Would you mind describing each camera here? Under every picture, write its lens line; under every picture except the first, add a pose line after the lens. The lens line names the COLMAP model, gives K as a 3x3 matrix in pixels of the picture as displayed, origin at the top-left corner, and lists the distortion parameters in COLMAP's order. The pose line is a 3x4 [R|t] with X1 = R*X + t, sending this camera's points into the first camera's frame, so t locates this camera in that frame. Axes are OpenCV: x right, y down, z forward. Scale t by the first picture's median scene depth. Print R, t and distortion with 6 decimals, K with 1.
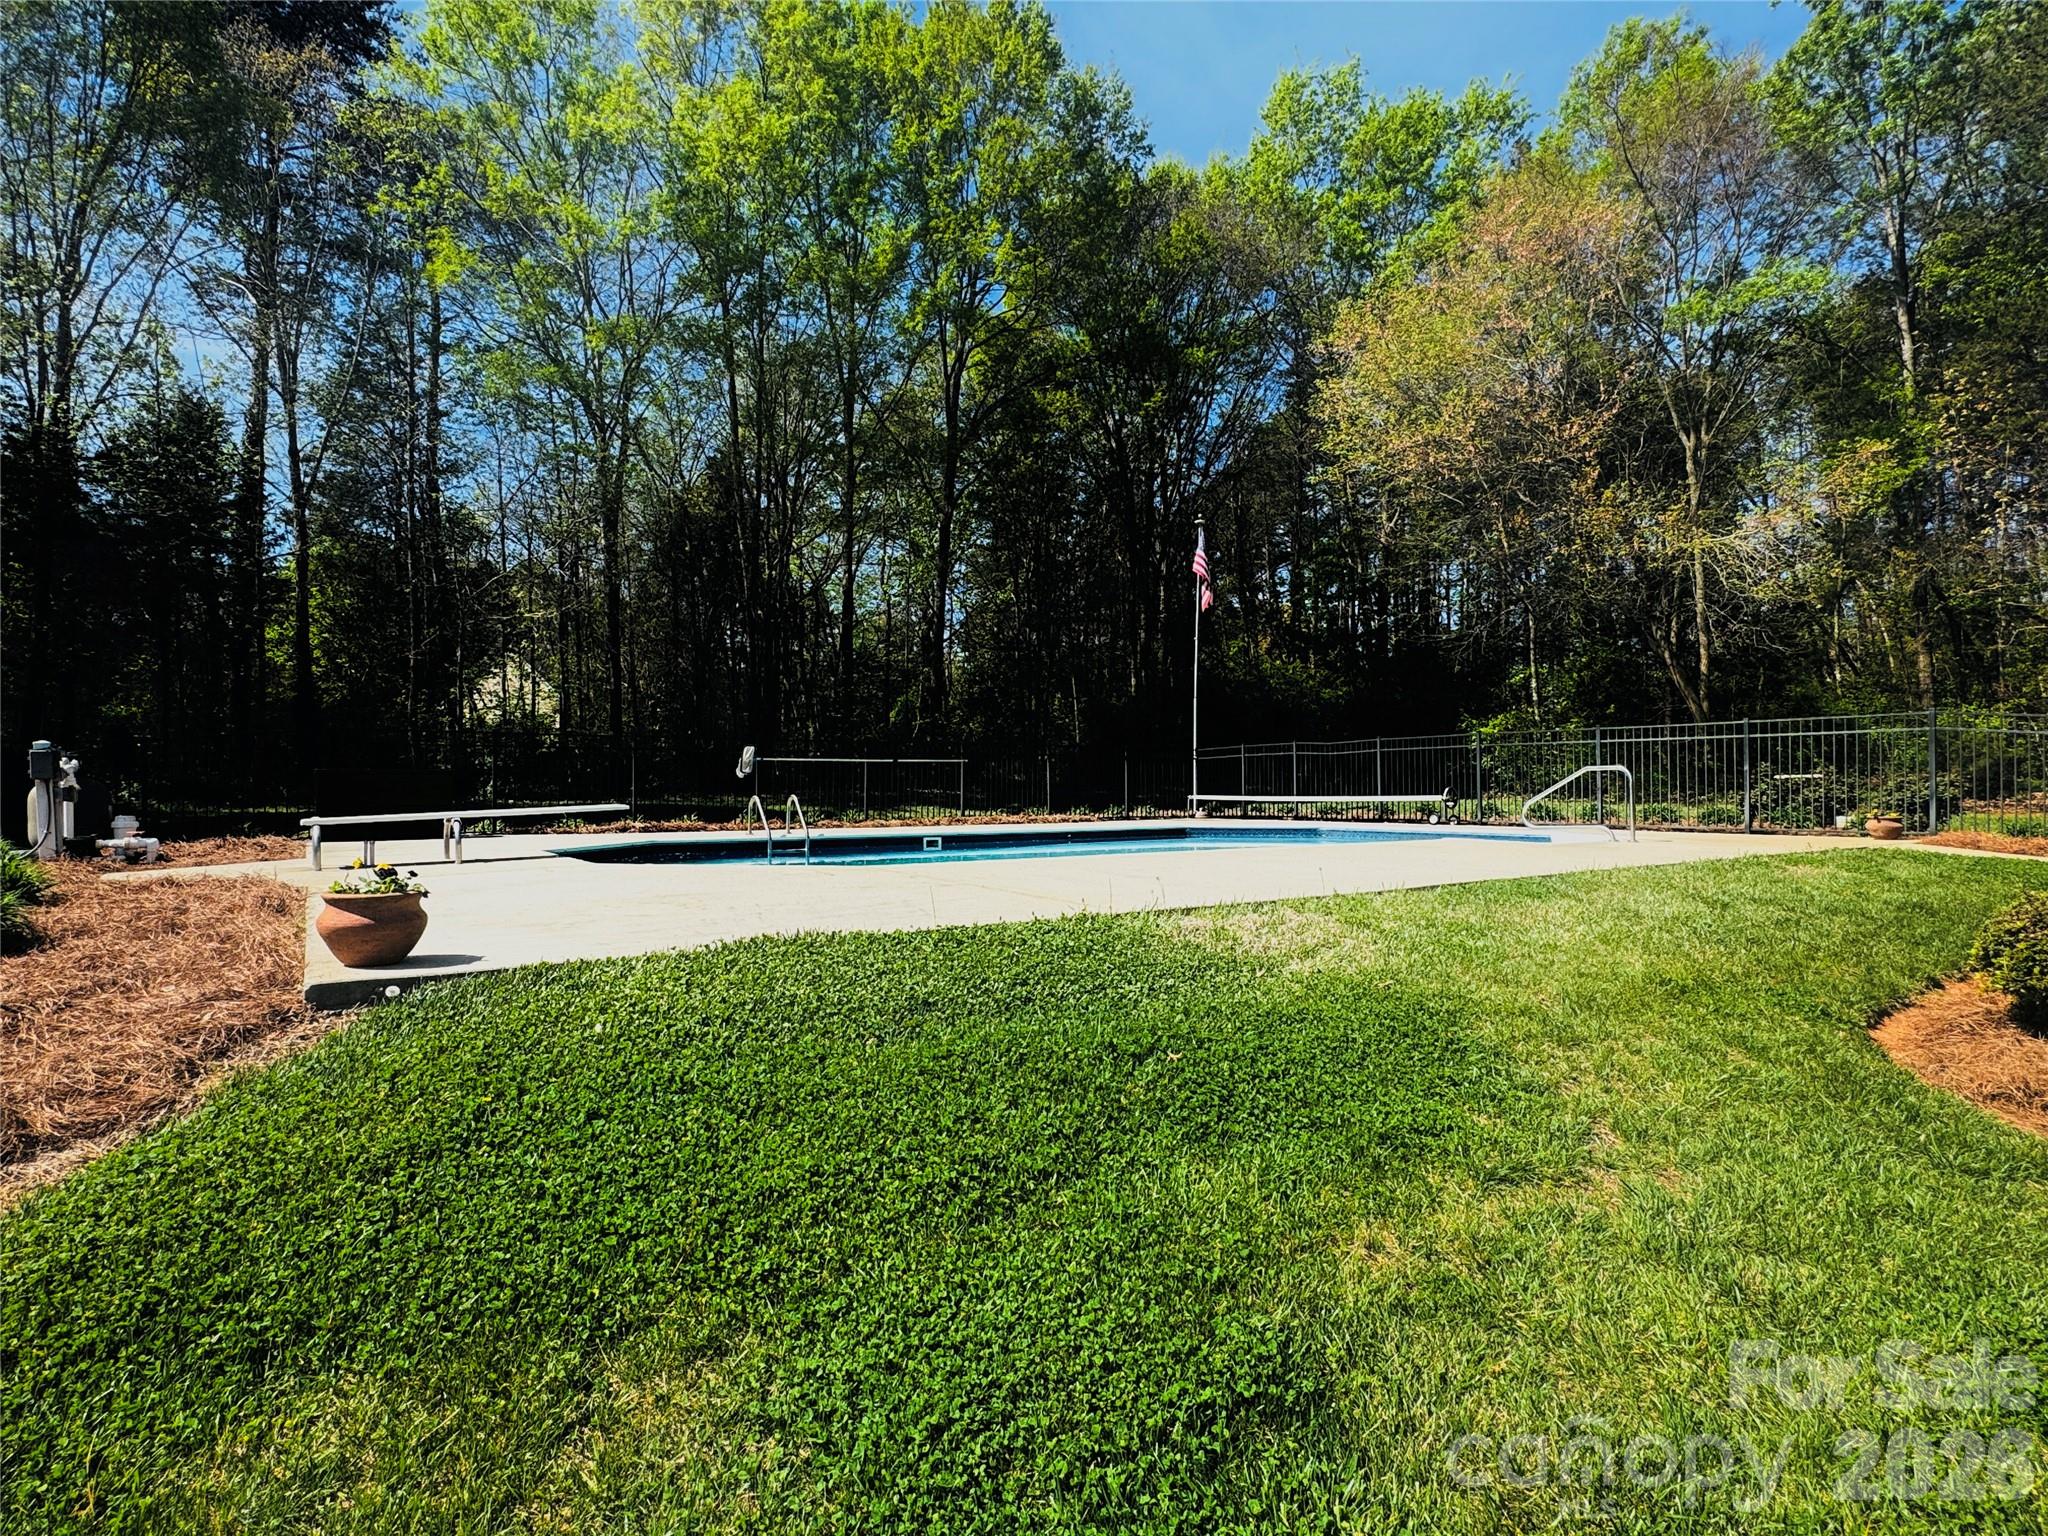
lens RADIAL K [[1087.8, 0, 1016.9], [0, 1087.8, 758.9], [0, 0, 1]] dist [-0.010774, 0.010824]
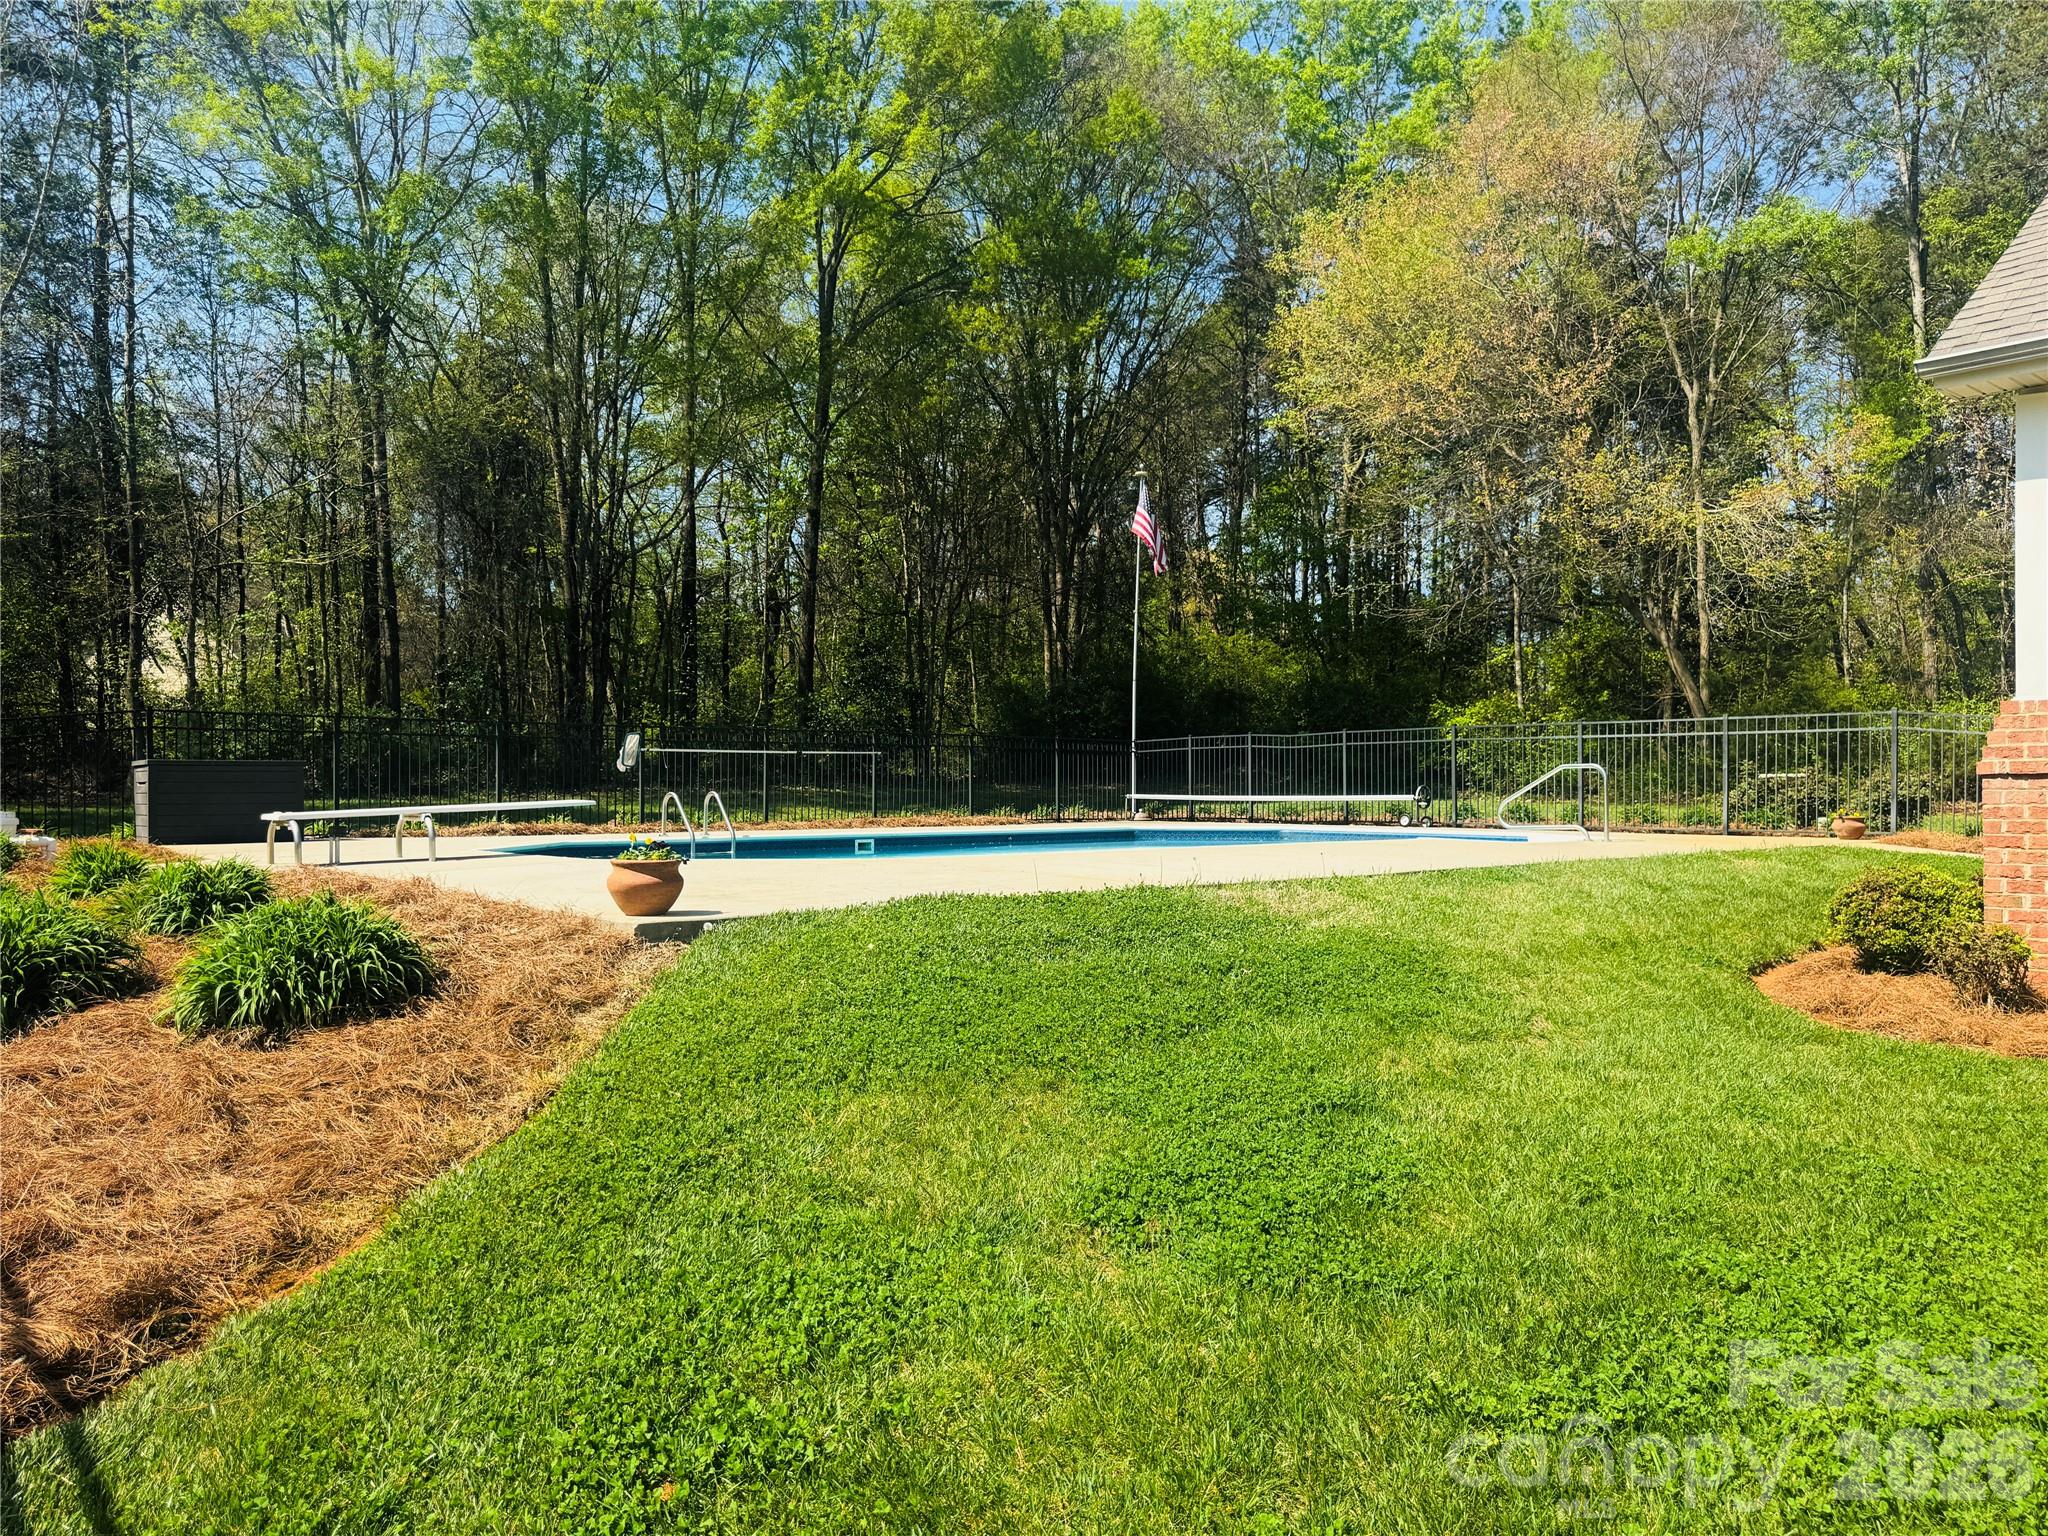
lens RADIAL K [[1461.1, 0, 1013.0], [0, 1461.1, 773.5], [0, 0, 1]] dist [0.043635, -0.057570]
pose [[0.993835, 0.004479, 0.110776, -0.065645], [-0.006456, 0.999826, 0.017492, -0.002715], [-0.110679, -0.018099, 0.993691, -0.150840]]
